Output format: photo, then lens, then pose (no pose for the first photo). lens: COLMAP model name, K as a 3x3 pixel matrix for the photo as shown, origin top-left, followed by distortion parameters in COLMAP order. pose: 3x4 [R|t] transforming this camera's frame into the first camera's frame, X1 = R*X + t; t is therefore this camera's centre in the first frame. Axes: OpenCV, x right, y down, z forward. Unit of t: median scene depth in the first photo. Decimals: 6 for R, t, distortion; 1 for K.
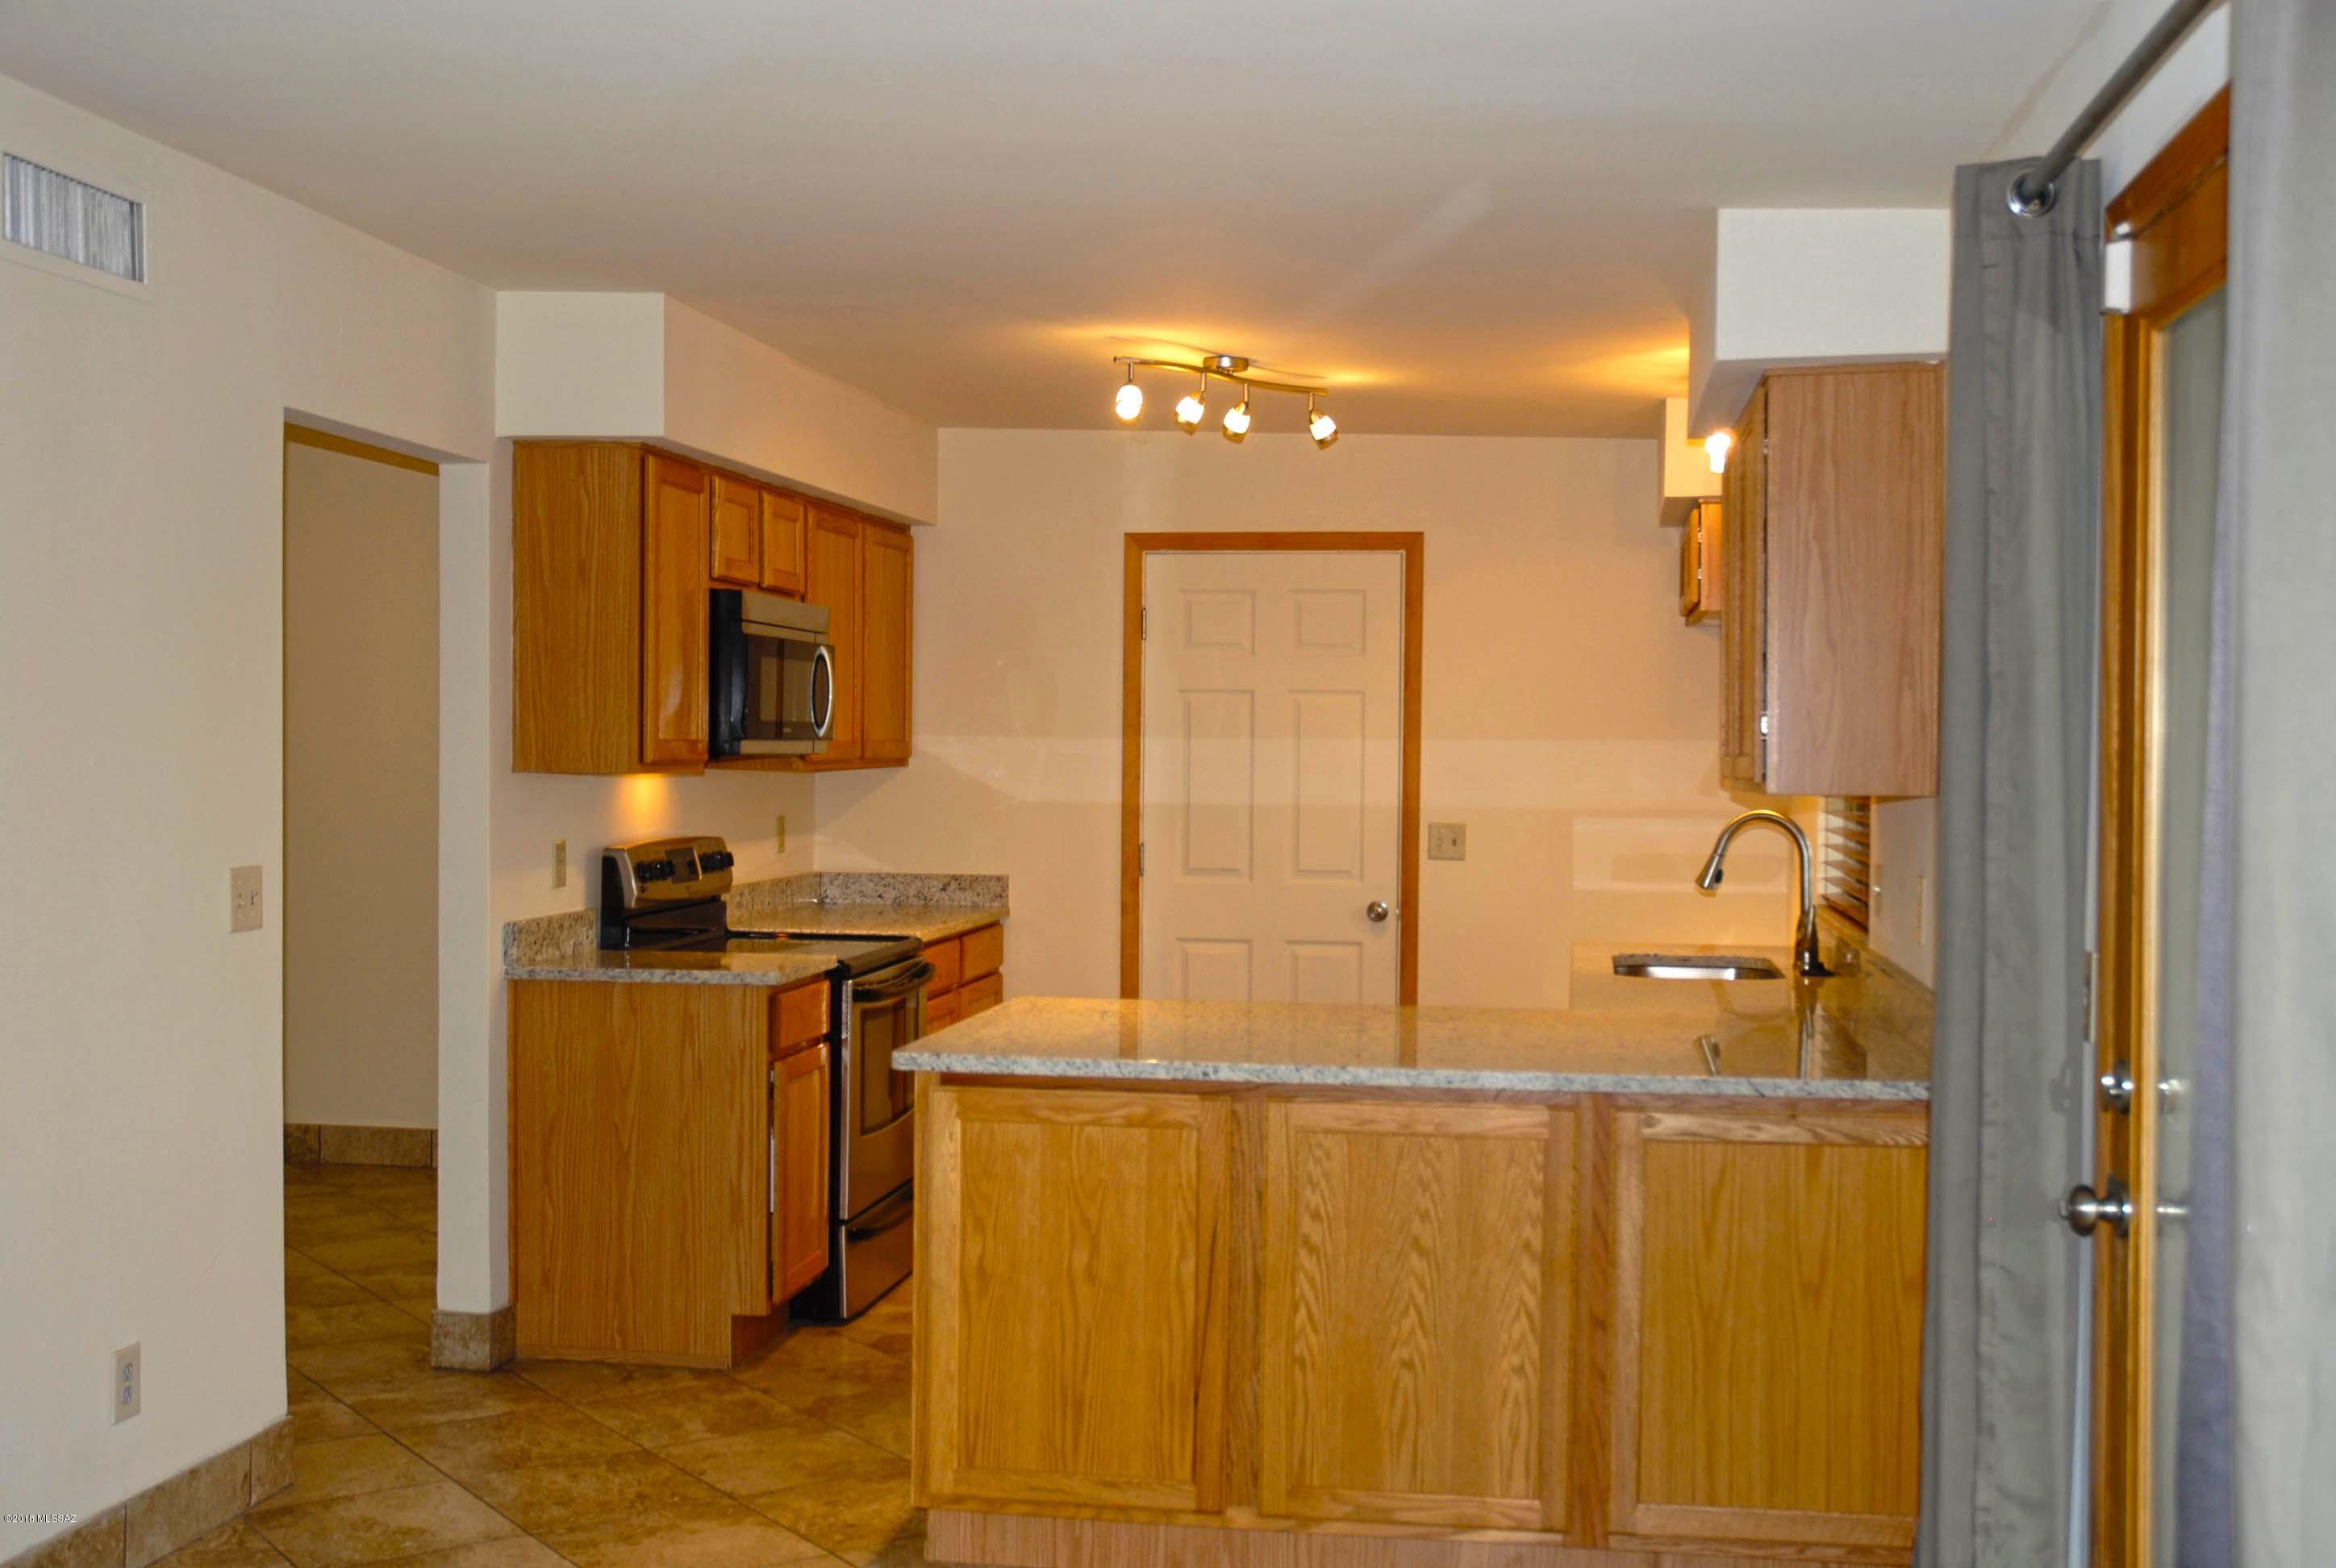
lens RADIAL K [[2534.9, 0, 1168.0], [0, 2534.9, 784.0], [0, 0, 1]] dist [-0.082620, 0.622708]
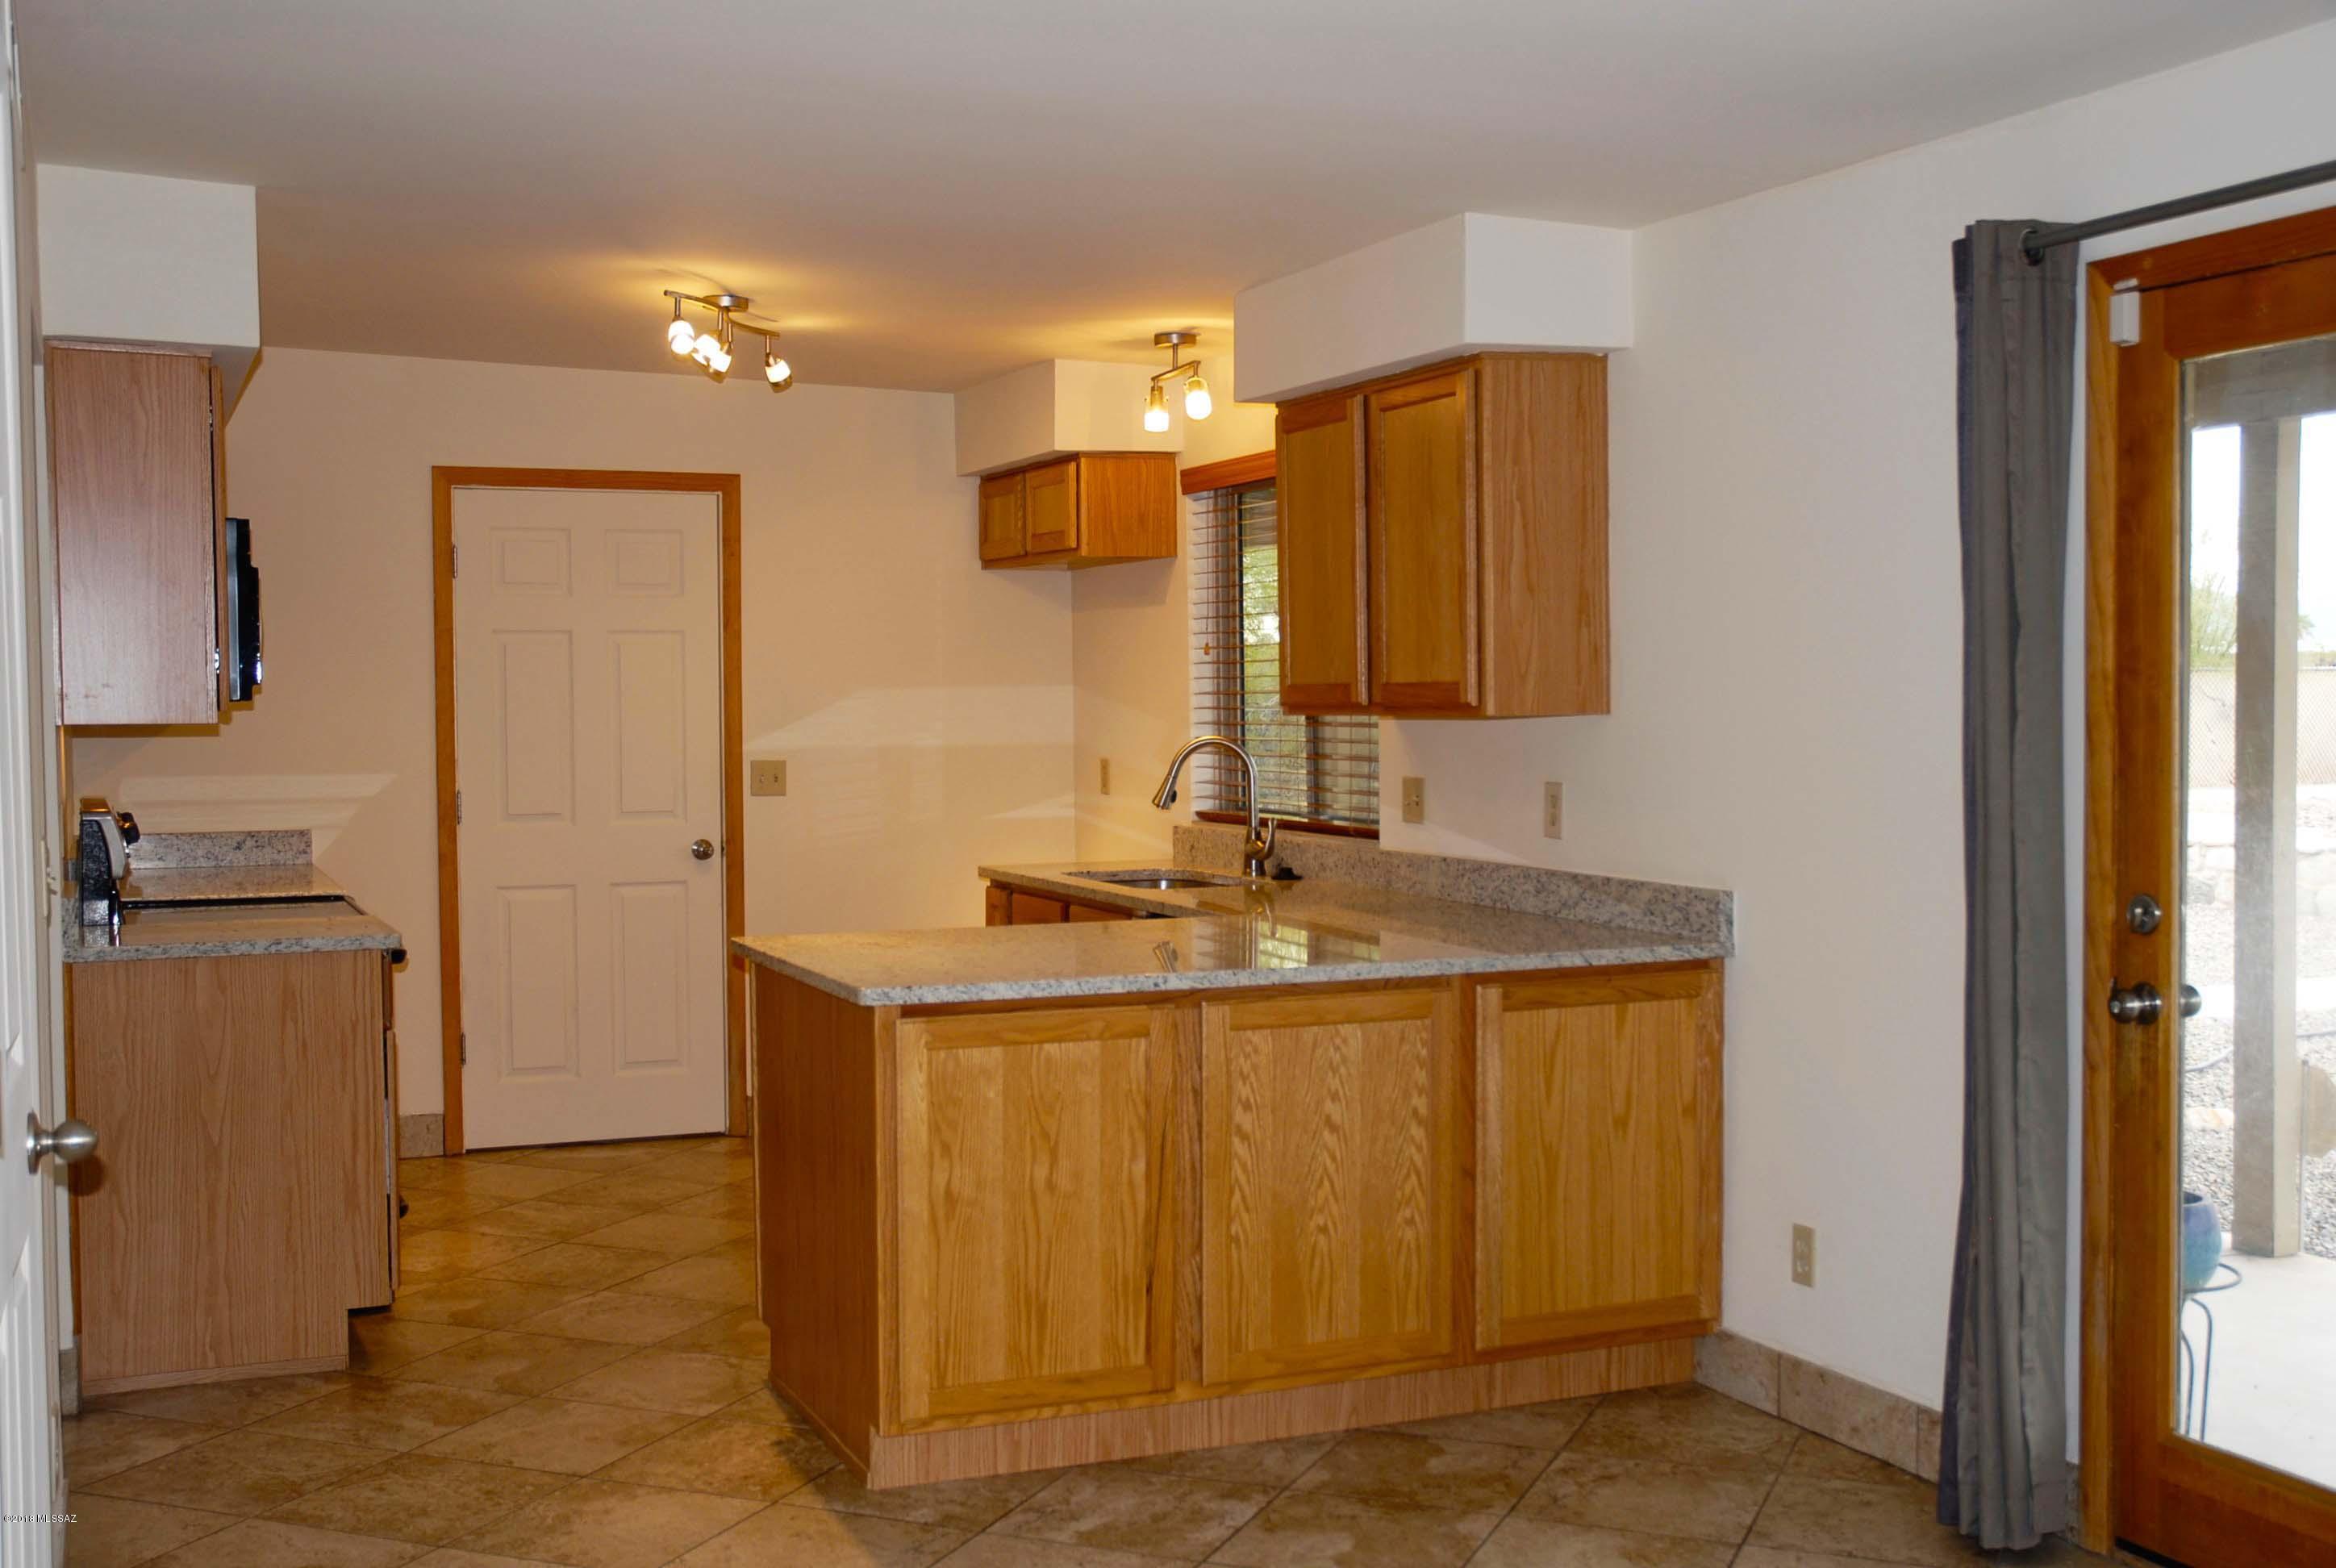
lens RADIAL K [[2503.5, 0, 1168.0], [0, 2503.5, 784.0], [0, 0, 1]] dist [-0.006411, 0.026586]
pose [[0.846845, -0.033752, 0.530768, -0.536788], [0.021682, 0.999345, 0.028957, -0.001138], [-0.531398, -0.013014, 0.847023, 0.099231]]
